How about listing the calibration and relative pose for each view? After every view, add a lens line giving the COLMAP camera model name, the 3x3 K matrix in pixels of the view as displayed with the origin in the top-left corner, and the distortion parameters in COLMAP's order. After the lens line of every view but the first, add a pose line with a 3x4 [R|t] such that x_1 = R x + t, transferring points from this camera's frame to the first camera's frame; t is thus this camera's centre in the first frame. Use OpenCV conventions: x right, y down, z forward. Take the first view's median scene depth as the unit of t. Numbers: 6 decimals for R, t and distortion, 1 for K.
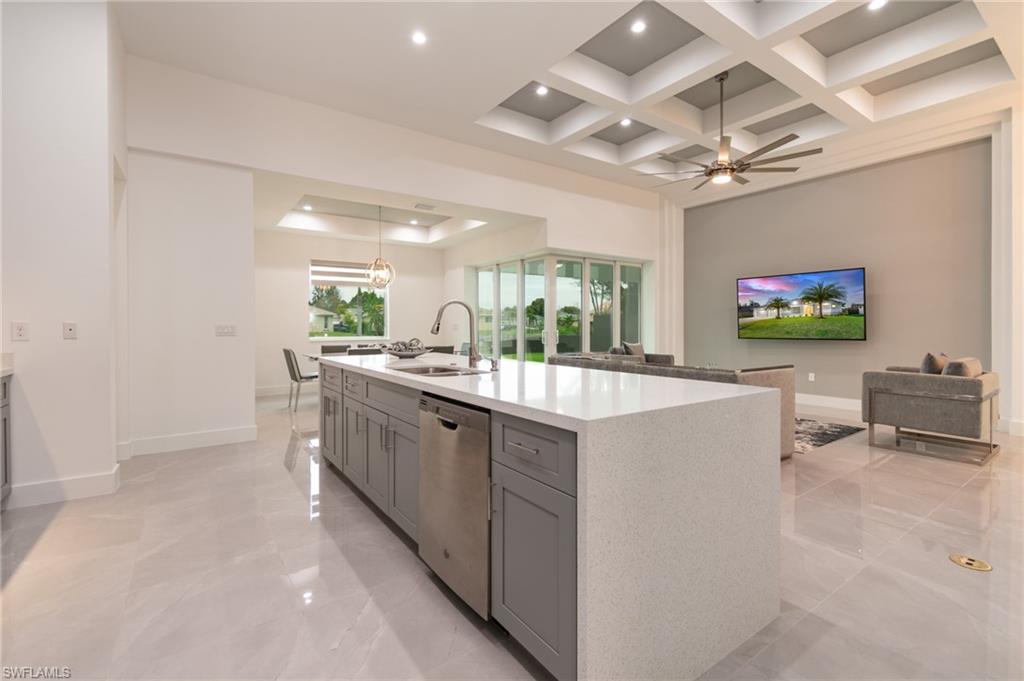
lens RADIAL K [[461.3, 0, 506.9], [0, 461.3, 328.7], [0, 0, 1]] dist [0.008198, -0.002368]
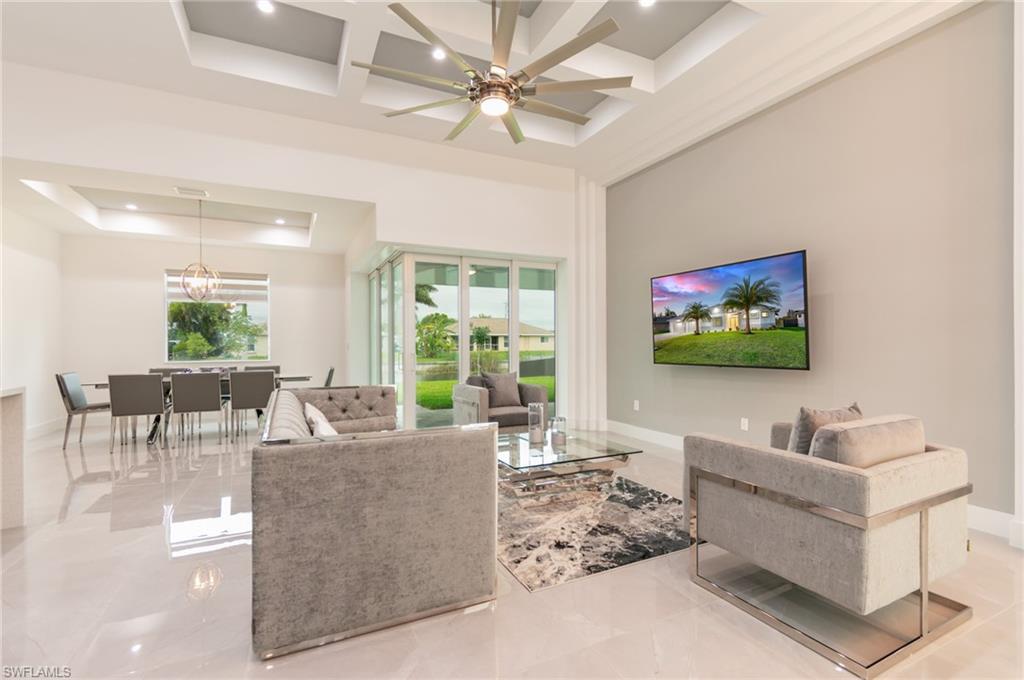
lens RADIAL K [[461.3, 0, 510.4], [0, 461.3, 345.5], [0, 0, 1]] dist [0.008198, -0.002368]
pose [[0.985897, 0.000196, -0.167355, 0.443268], [-0.000596, 0.999997, -0.002342, -0.004660], [0.167354, 0.002409, 0.985894, 0.303561]]
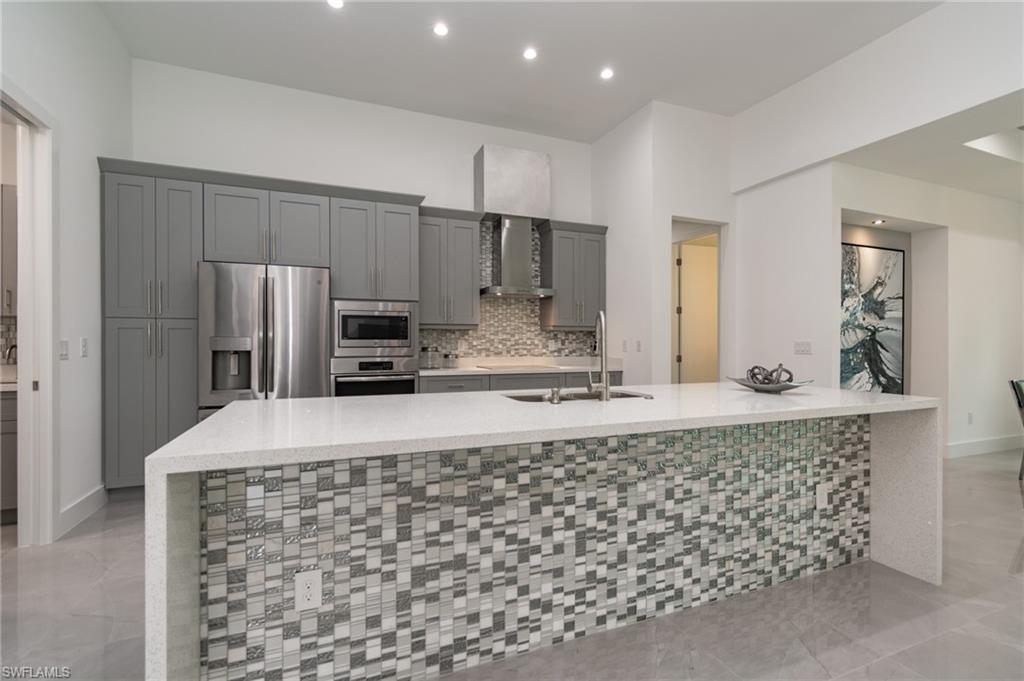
lens RADIAL K [[461.3, 0, 512.5], [0, 461.3, 344.1], [0, 0, 1]] dist [0.008198, -0.002368]
pose [[-0.213907, 0.006213, -0.976834, 0.297965], [-0.005028, 0.999960, 0.007461, -0.005170], [0.976841, 0.006507, -0.213867, 0.434479]]
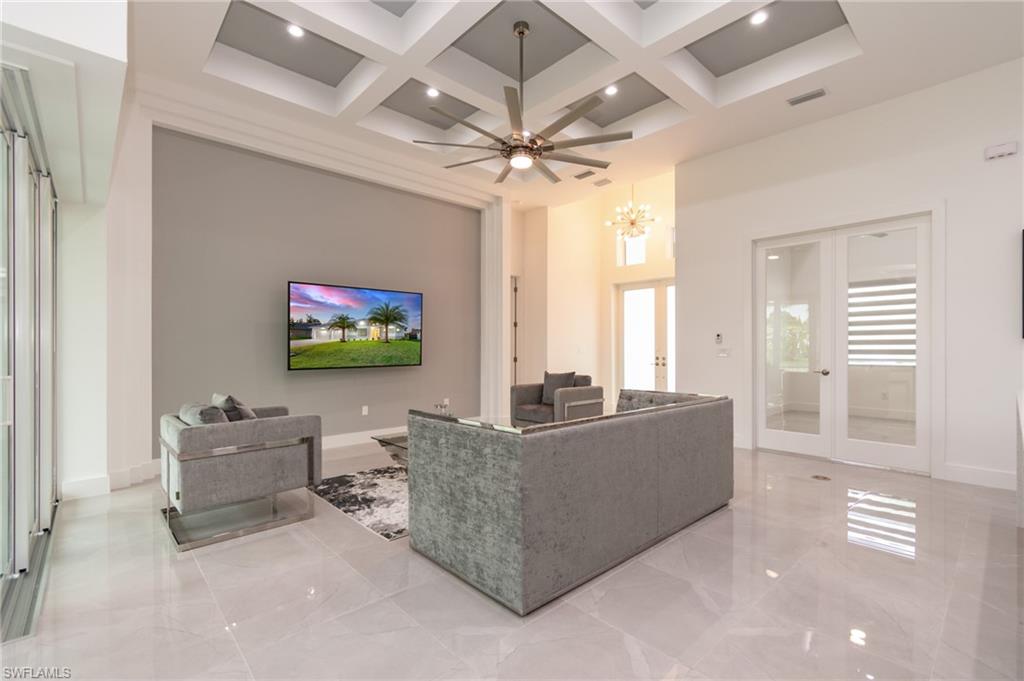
lens RADIAL K [[461.3, 0, 519.9], [0, 461.3, 346.4], [0, 0, 1]] dist [0.008198, -0.002368]
pose [[-0.136542, 0.006989, 0.990610, -0.229973], [0.007745, 0.999952, -0.005988, -0.007712], [-0.990604, 0.006855, -0.136590, 0.832911]]
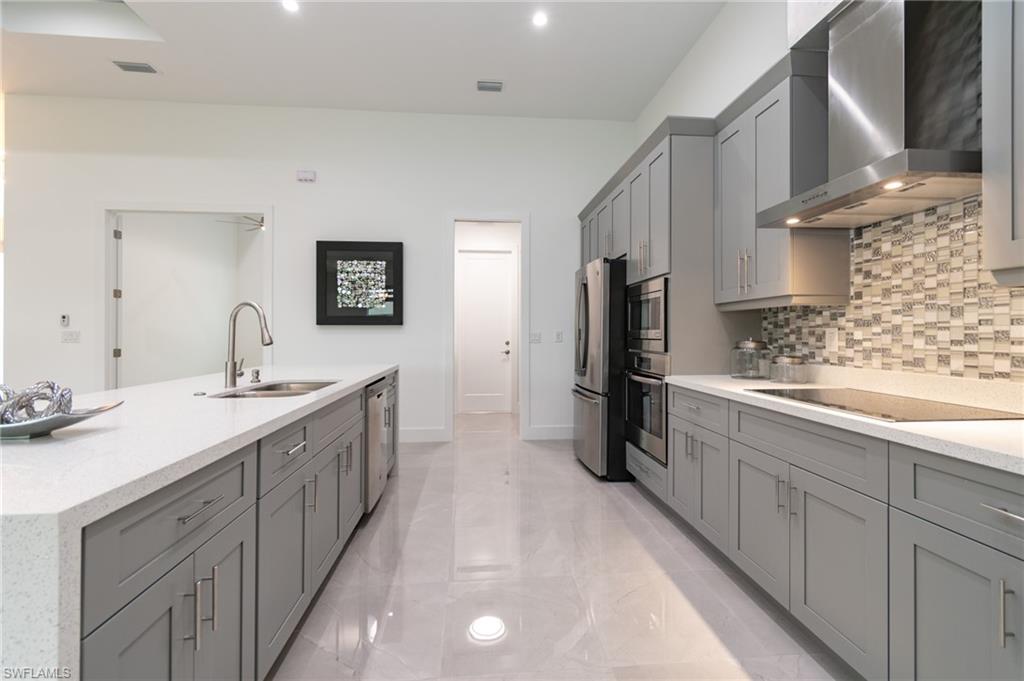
lens RADIAL K [[461.3, 0, 509.6], [0, 461.3, 330.8], [0, 0, 1]] dist [0.008198, -0.002368]
pose [[-0.865444, 0.006104, 0.500969, -0.380541], [0.005152, 0.999981, -0.003282, -0.003995], [-0.500980, -0.000260, -0.865459, 0.621875]]
